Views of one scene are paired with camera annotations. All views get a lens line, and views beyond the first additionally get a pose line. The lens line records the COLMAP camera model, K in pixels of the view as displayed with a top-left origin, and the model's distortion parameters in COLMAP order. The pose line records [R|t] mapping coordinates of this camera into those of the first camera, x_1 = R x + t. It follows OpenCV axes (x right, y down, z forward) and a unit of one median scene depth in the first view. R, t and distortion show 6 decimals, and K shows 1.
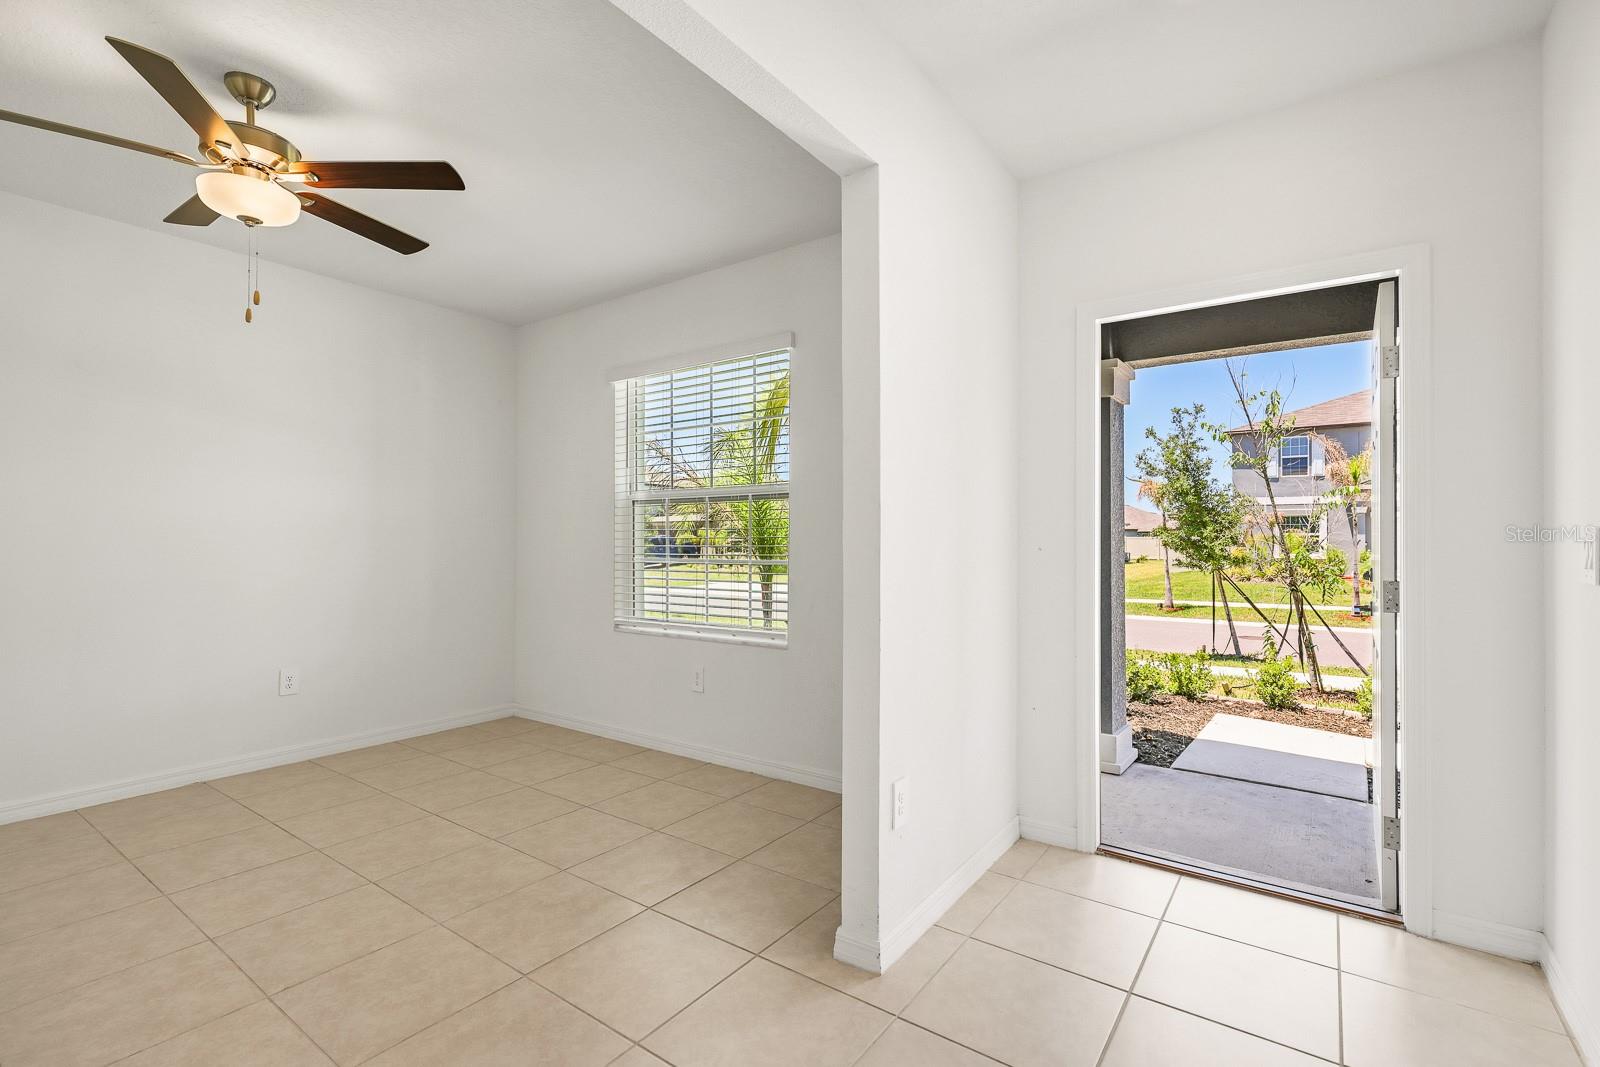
lens RADIAL K [[732.4, 0, 800.0], [0, 732.4, 533.5], [0, 0, 1]] dist [0.000700, 0.000484]
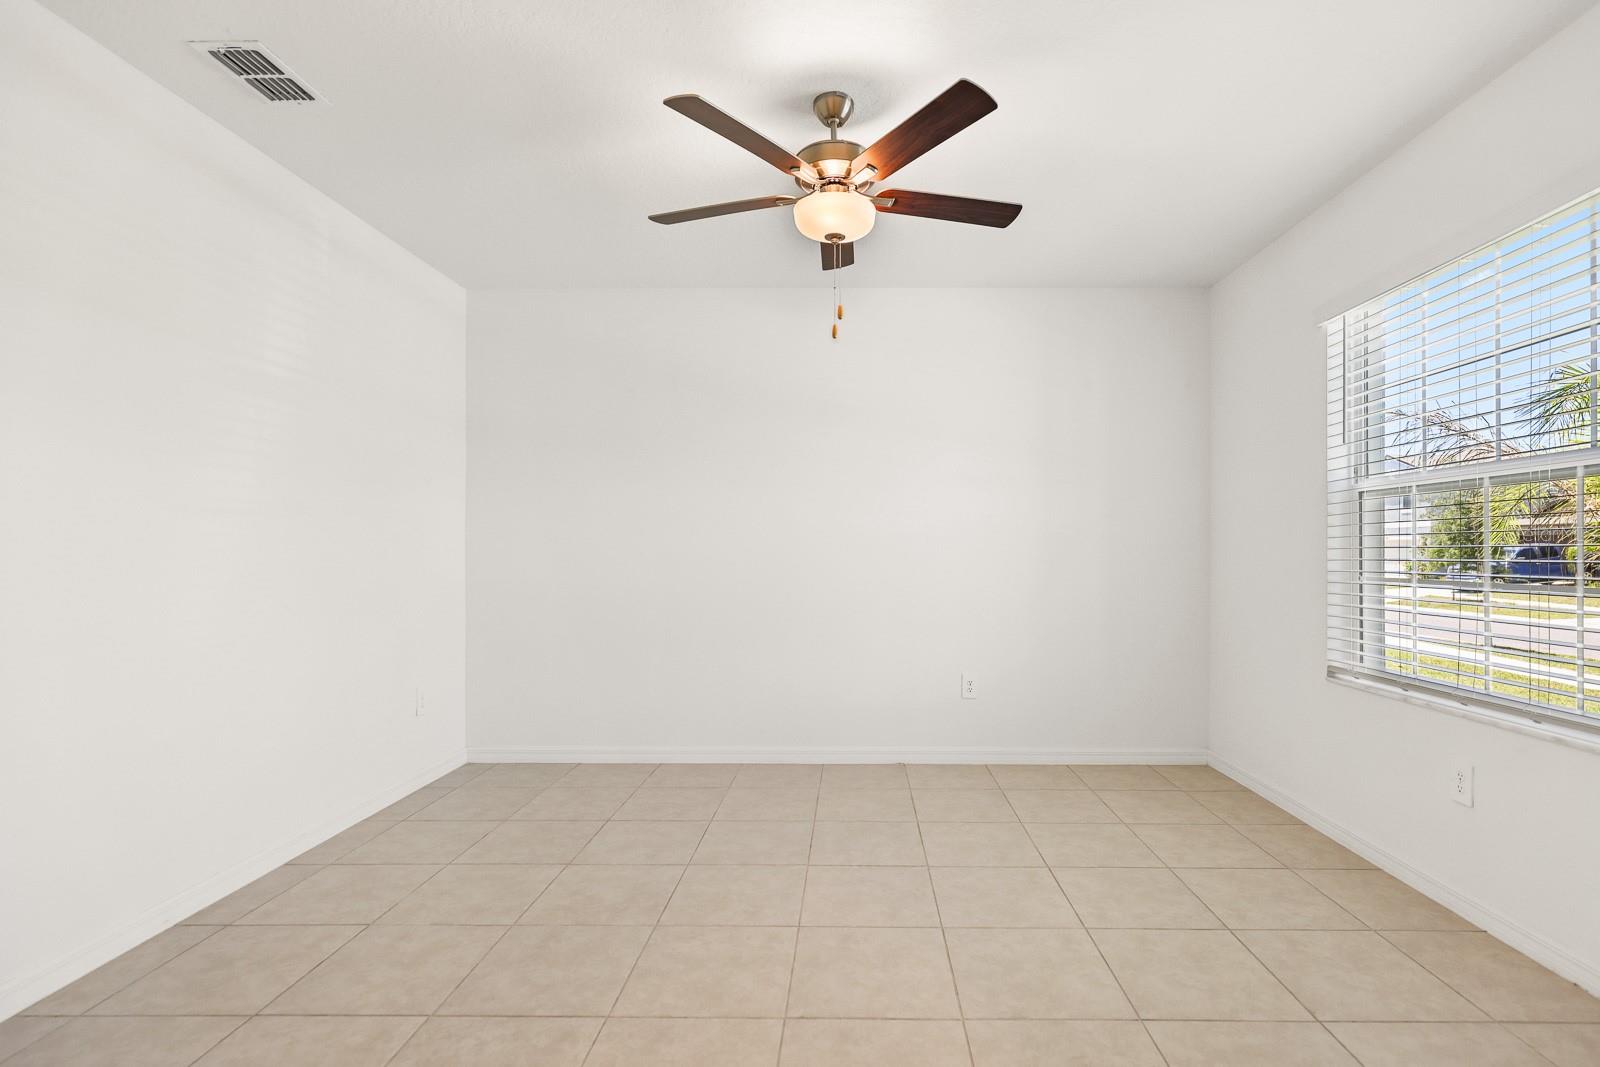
lens RADIAL K [[739.4, 0, 846.7], [0, 739.4, 554.7], [0, 0, 1]] dist [-0.000777, -0.000739]
pose [[0.580170, 0.002490, -0.814492, 0.068831], [0.009144, 0.999912, 0.009570, 0.003180], [0.814444, -0.013000, 0.580096, 0.281053]]
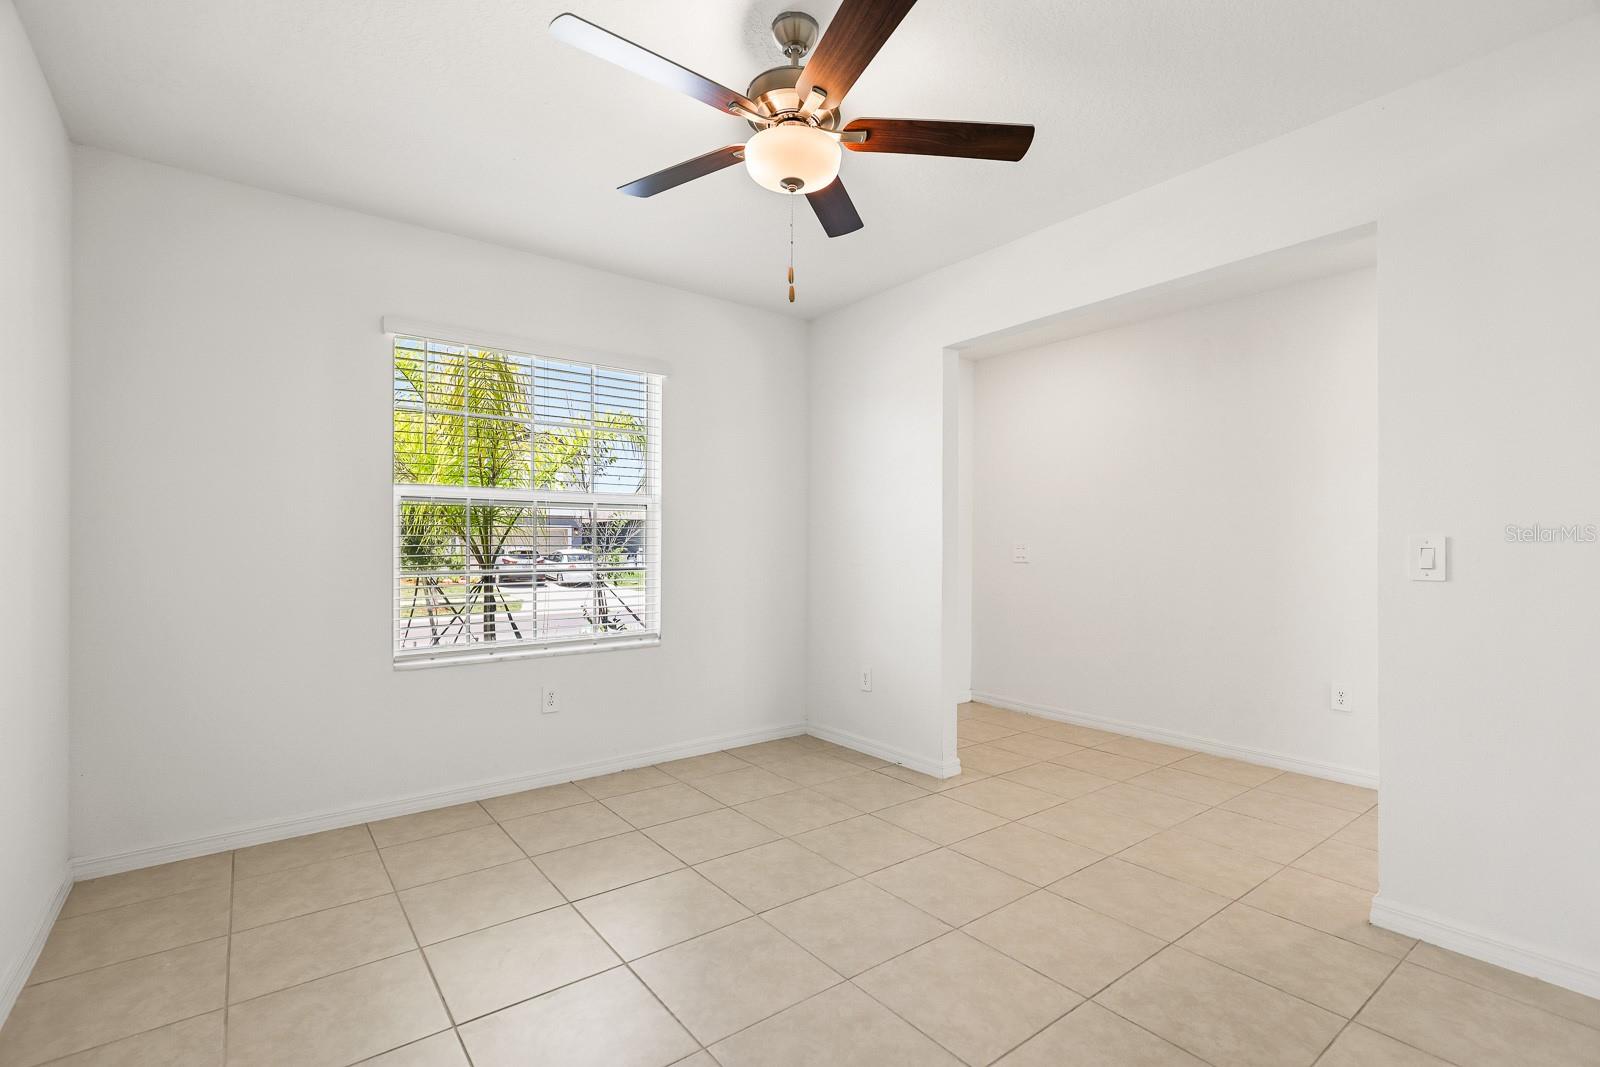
lens RADIAL K [[731.1, 0, 803.8], [0, 731.1, 541.9], [0, 0, 1]] dist [-0.000368, -0.000055]
pose [[0.279042, 0.006056, 0.960260, -1.088174], [-0.009215, 0.999951, -0.003629, 0.001542], [-0.960235, -0.007836, 0.279085, 0.507082]]
